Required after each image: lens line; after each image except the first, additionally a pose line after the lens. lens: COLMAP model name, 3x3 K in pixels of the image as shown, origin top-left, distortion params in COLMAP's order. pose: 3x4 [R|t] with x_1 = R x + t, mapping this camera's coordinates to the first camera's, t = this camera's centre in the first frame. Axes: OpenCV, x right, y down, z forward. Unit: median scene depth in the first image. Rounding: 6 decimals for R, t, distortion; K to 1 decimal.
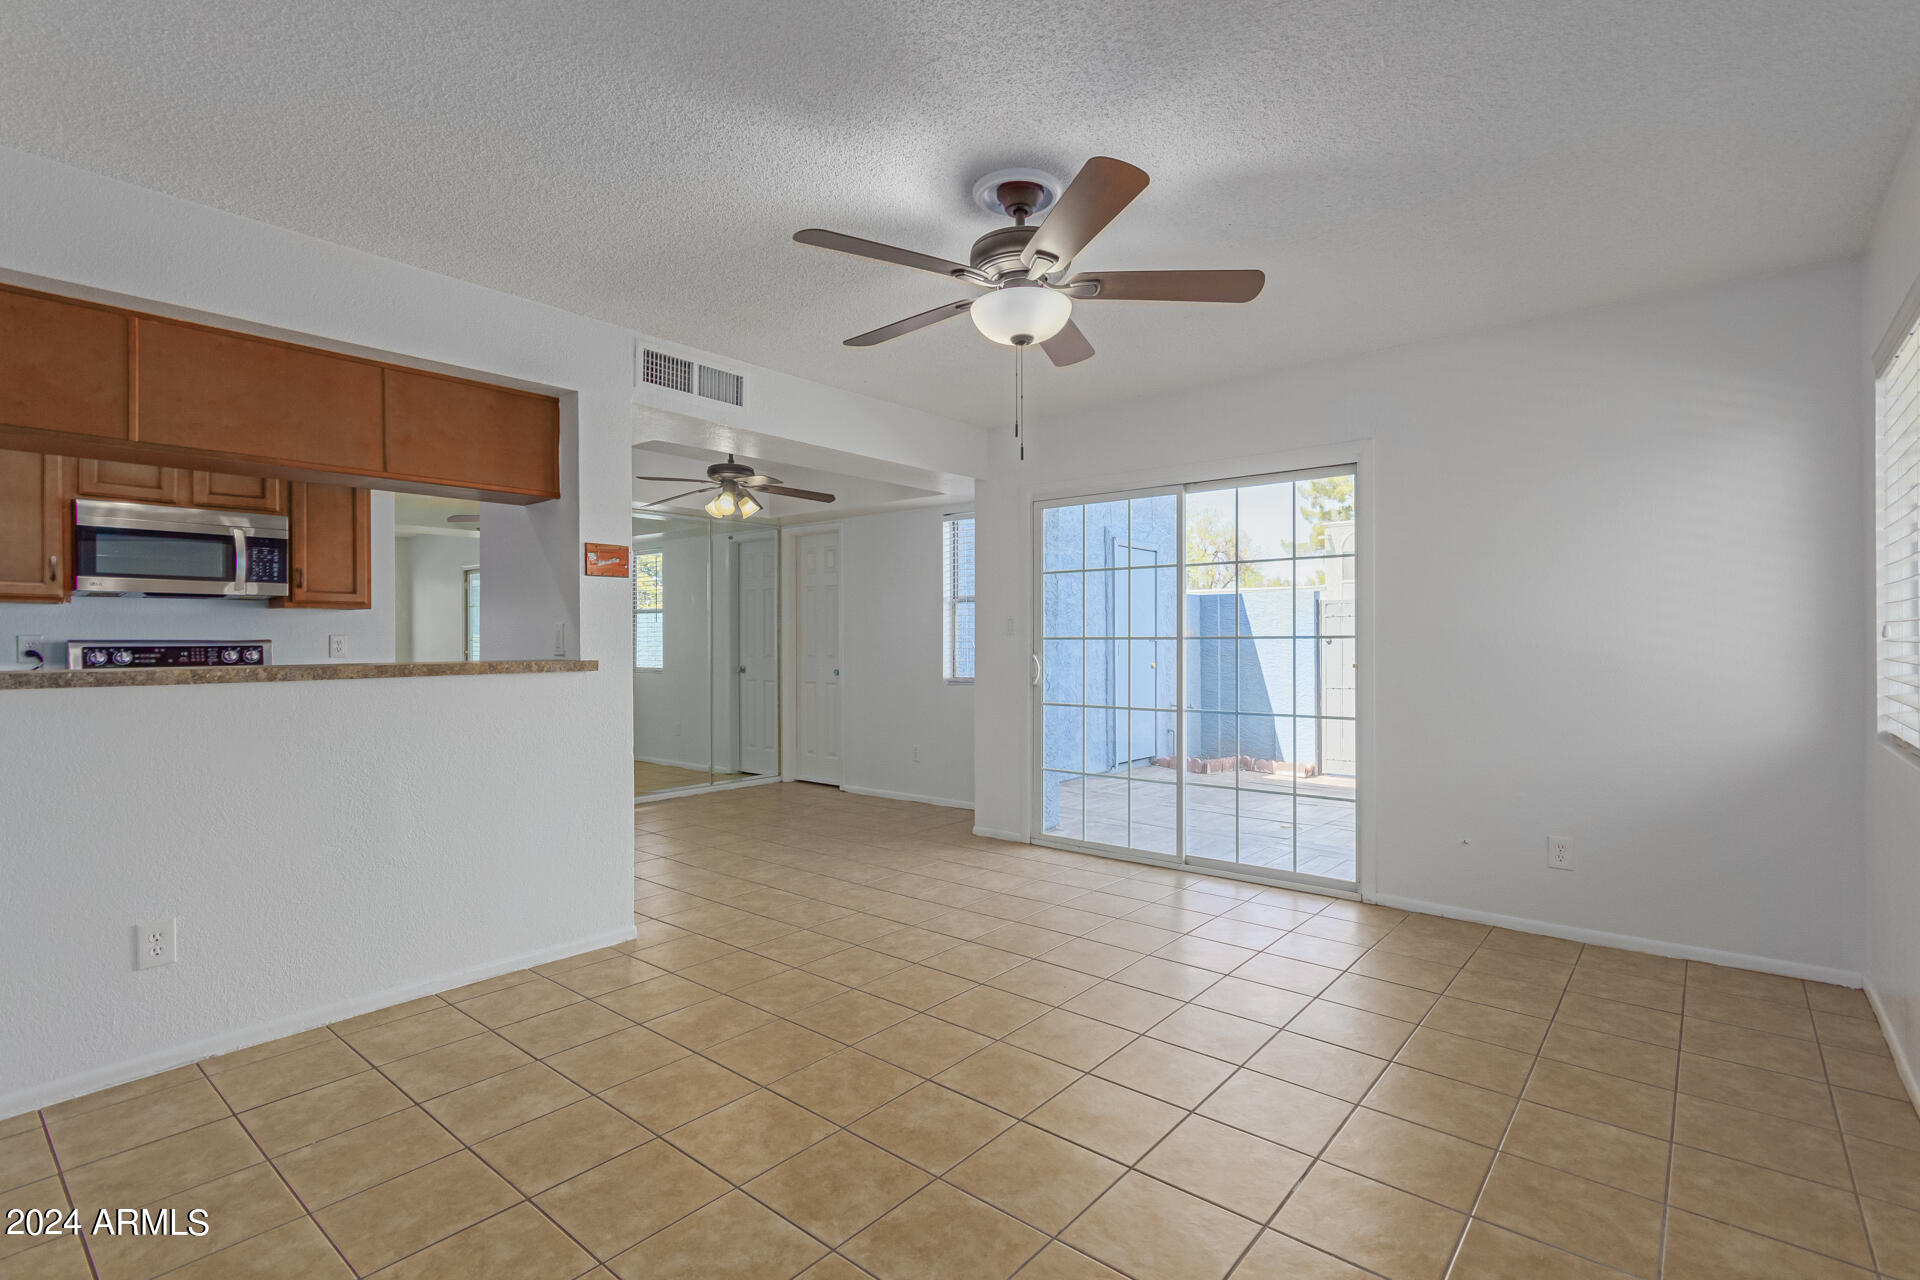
lens RADIAL K [[901.3, 0, 965.5], [0, 901.3, 640.2], [0, 0, 1]] dist [0.005719, 0.001301]
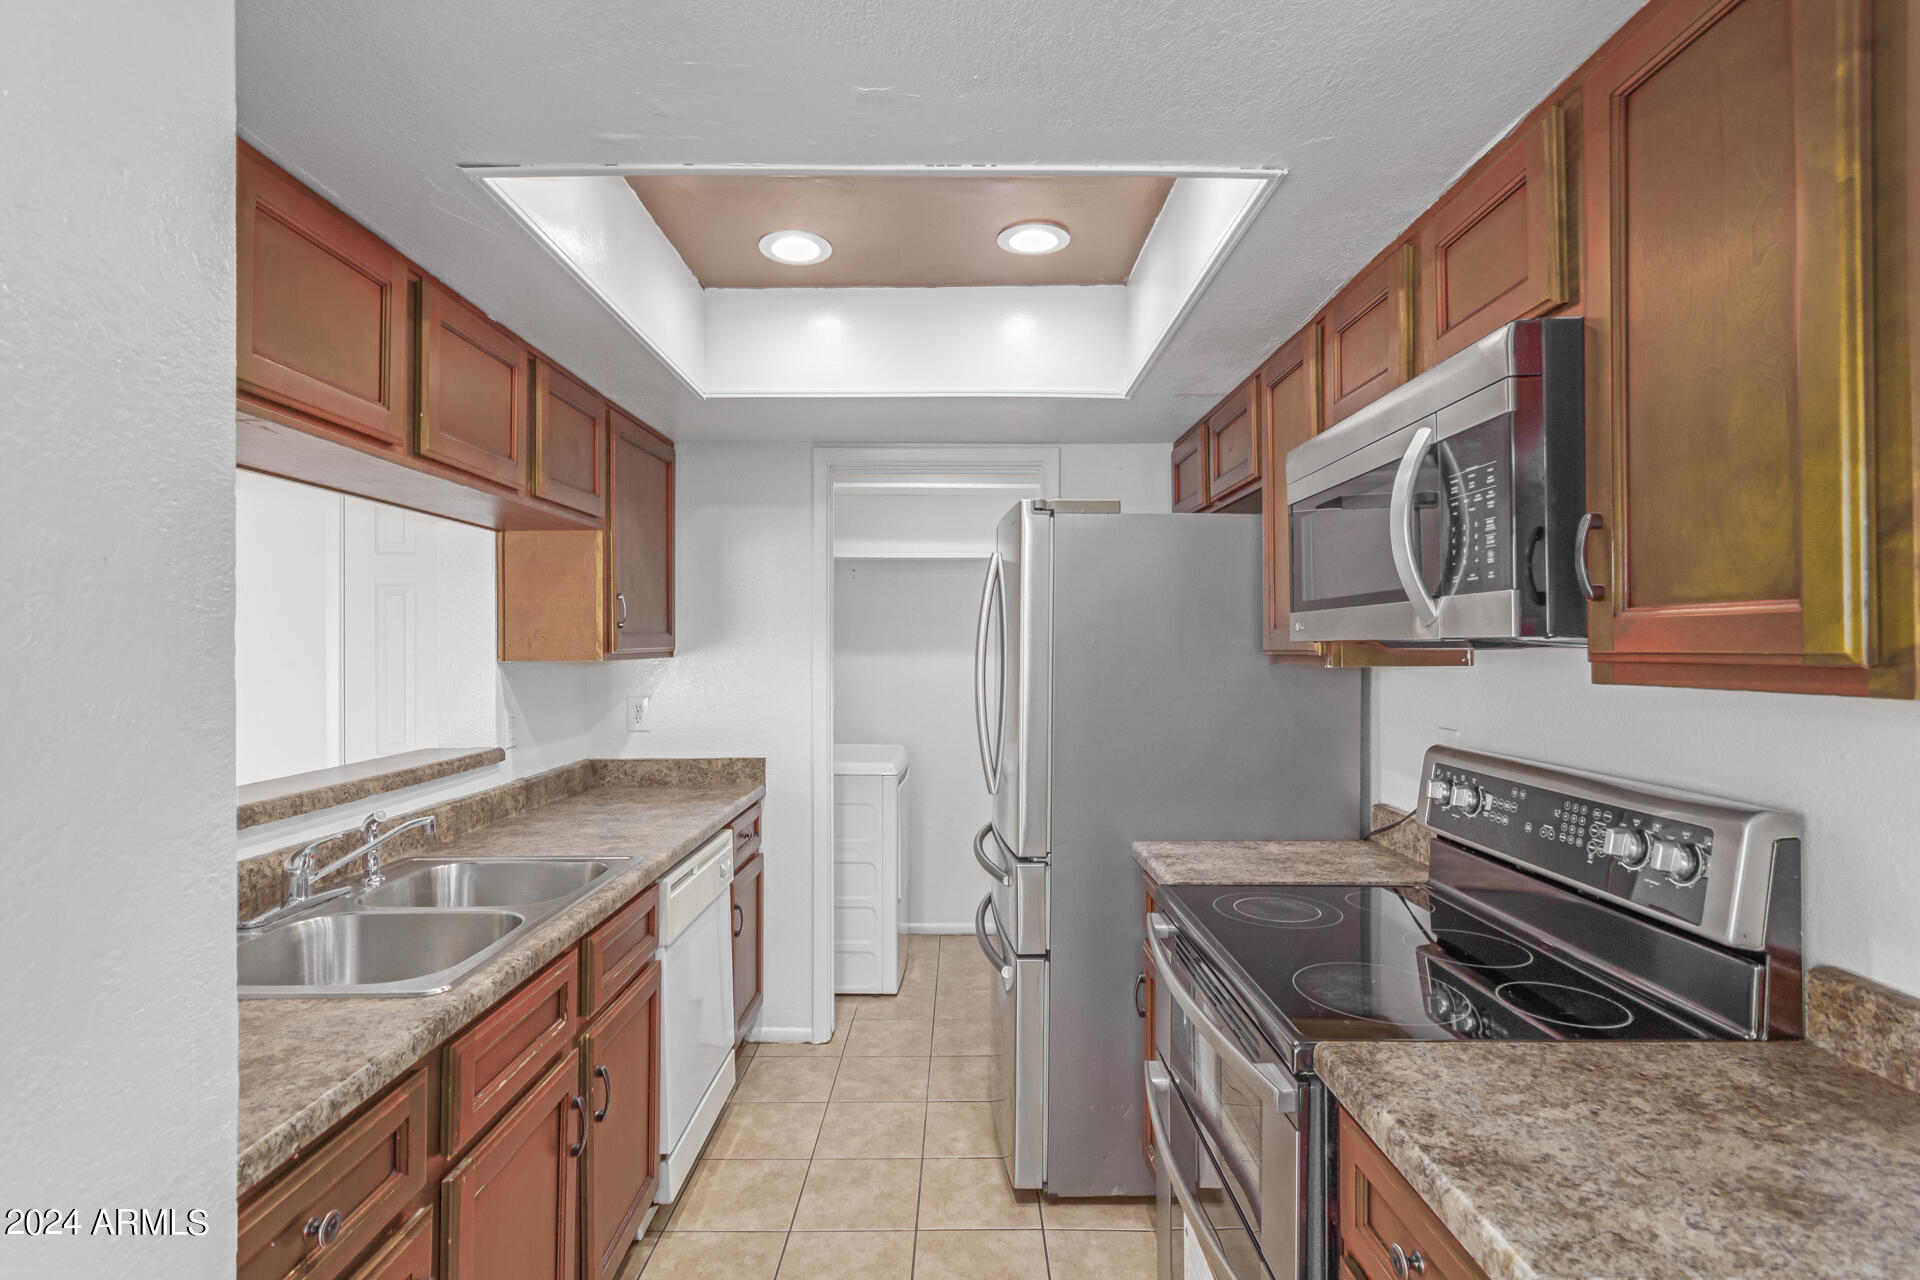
lens RADIAL K [[901.3, 0, 971.9], [0, 901.3, 635.7], [0, 0, 1]] dist [0.005719, 0.001301]
pose [[-0.767951, -0.001373, -0.640507, -0.480624], [0.004239, 0.999965, -0.007226, -0.049083], [0.640494, -0.008264, -0.767918, 1.117918]]
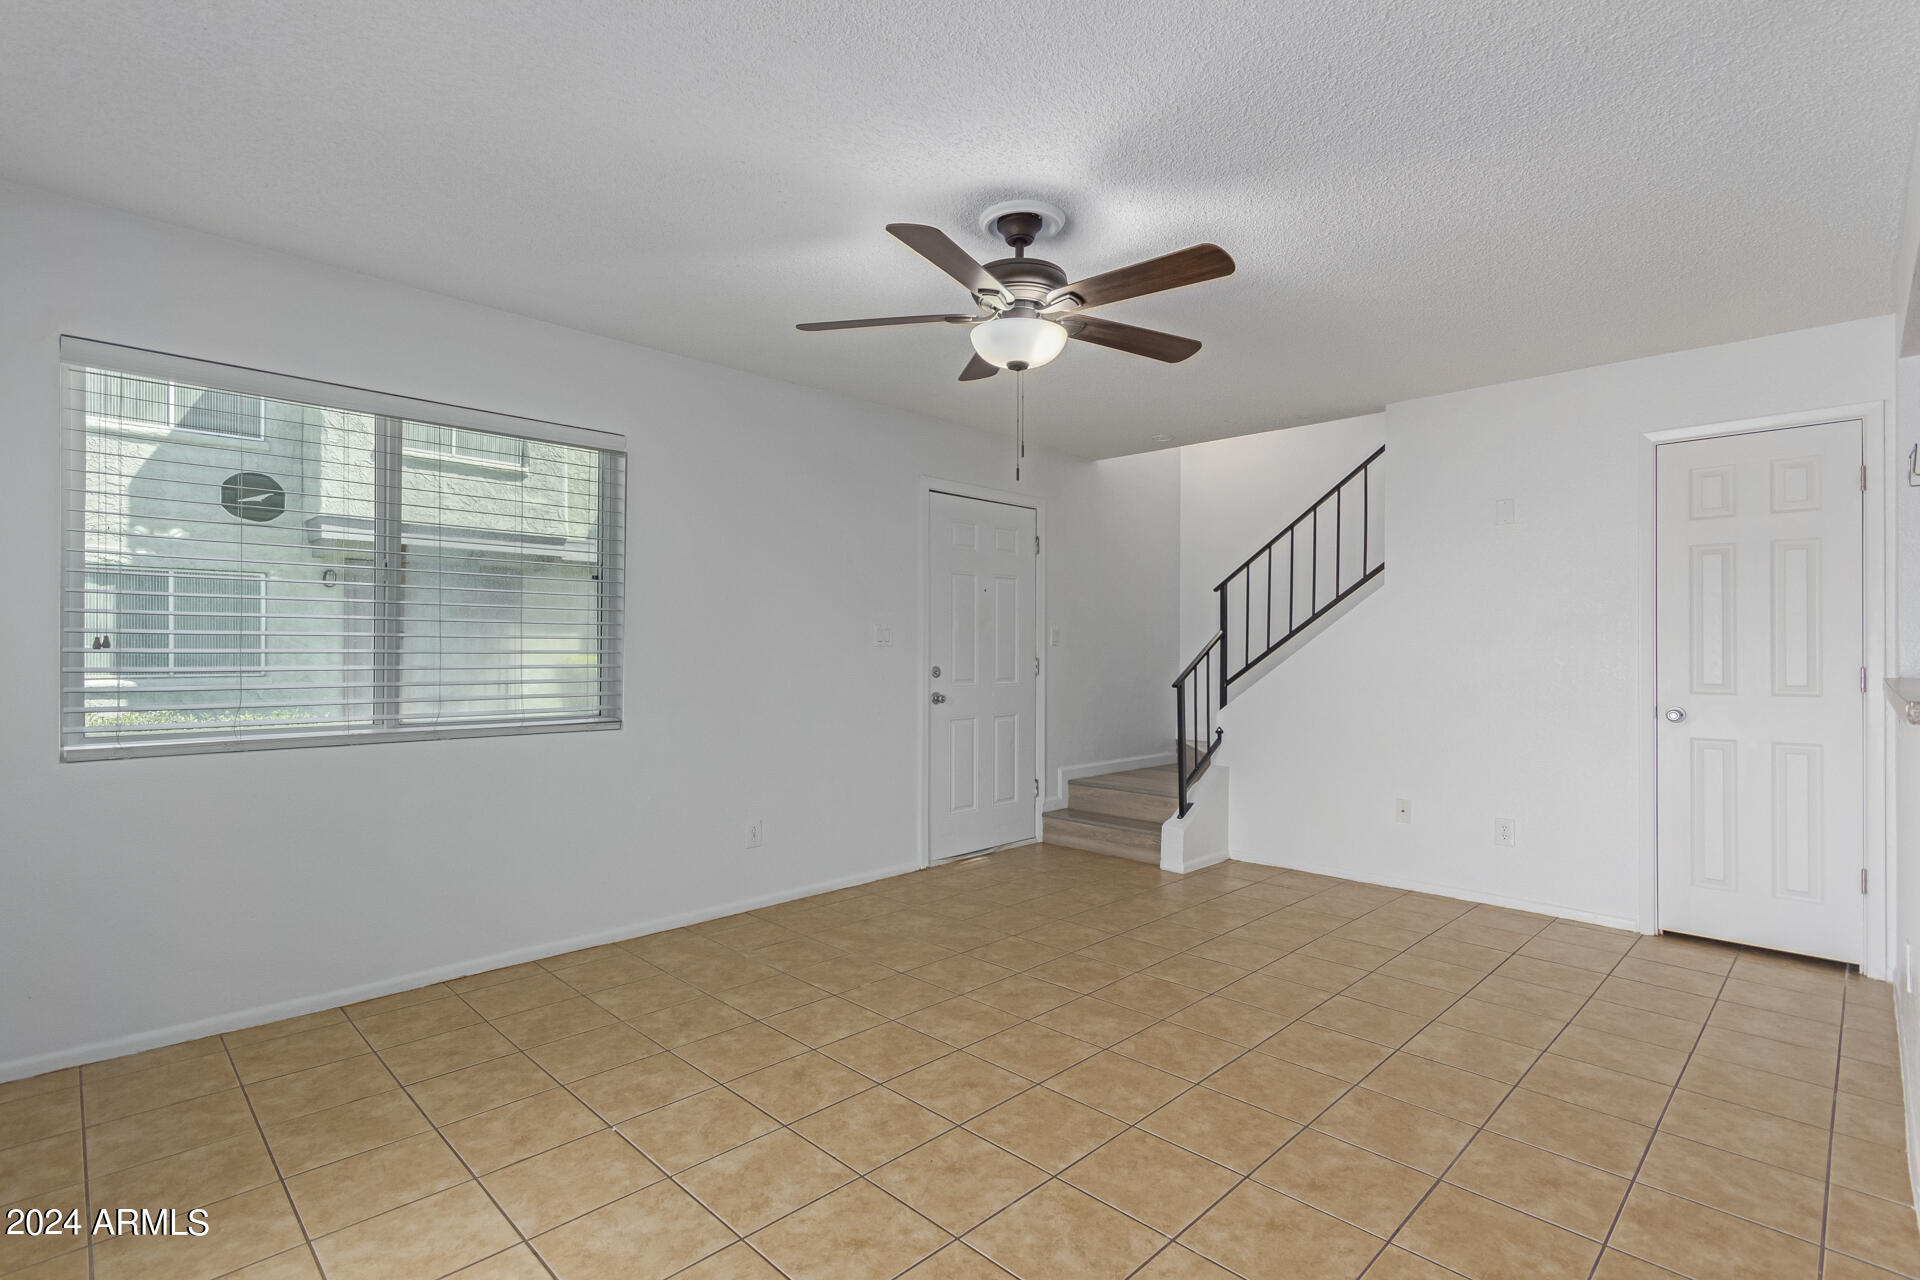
lens RADIAL K [[901.3, 0, 954.6], [0, 901.3, 645.4], [0, 0, 1]] dist [0.005719, 0.001301]
pose [[-0.994429, -0.000057, 0.105408, 0.014057], [-0.000267, 0.999998, -0.001982, -0.004036], [-0.105408, -0.001999, -0.994427, 1.154238]]
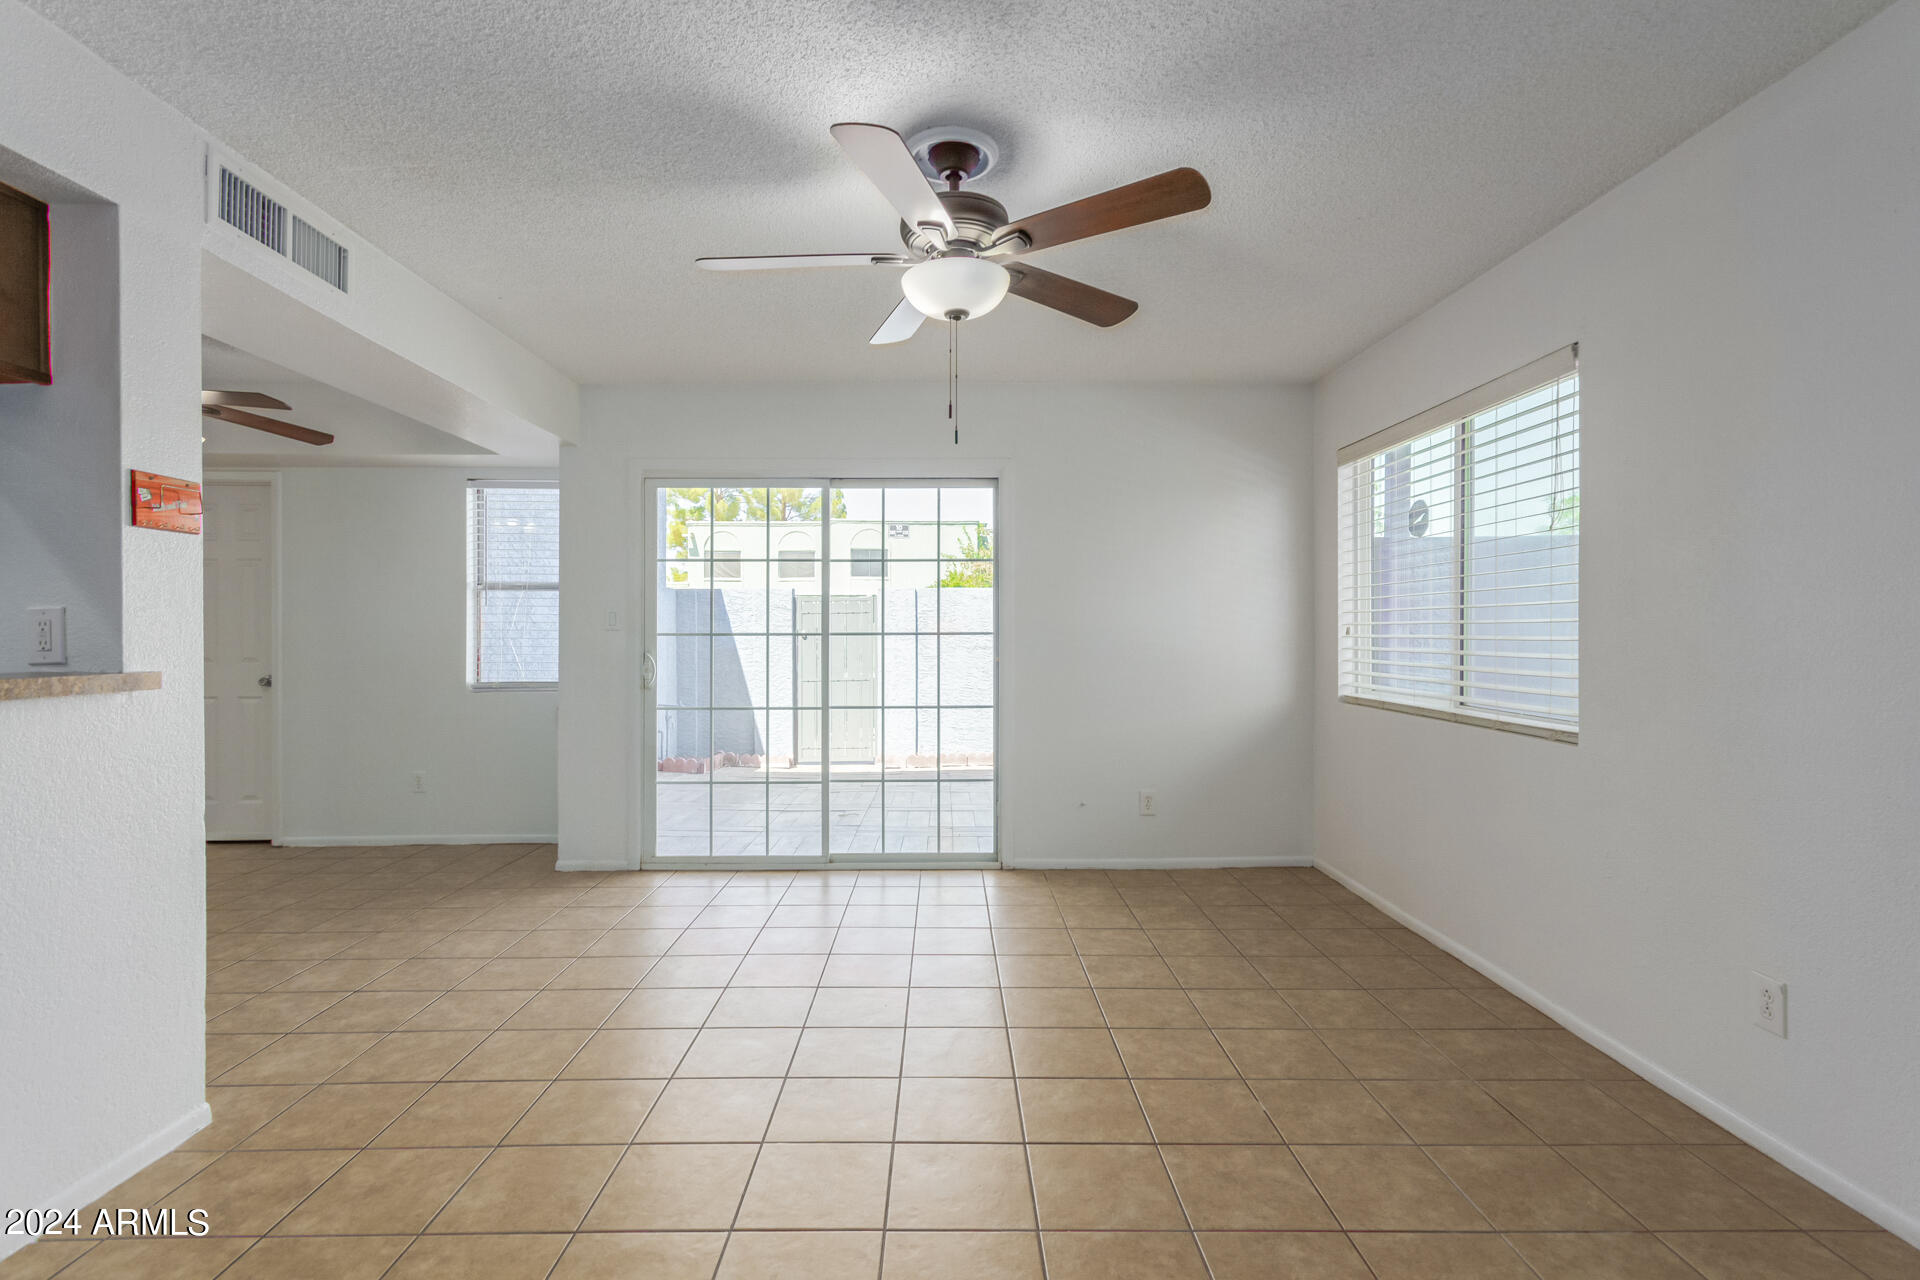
lens RADIAL K [[901.3, 0, 958.2], [0, 901.3, 638.1], [0, 0, 1]] dist [0.005719, 0.001301]
pose [[0.761846, -0.001603, 0.647757, -0.302911], [-0.000287, 0.999996, 0.002813, -0.000938], [-0.647758, -0.002329, 0.761842, 0.161573]]
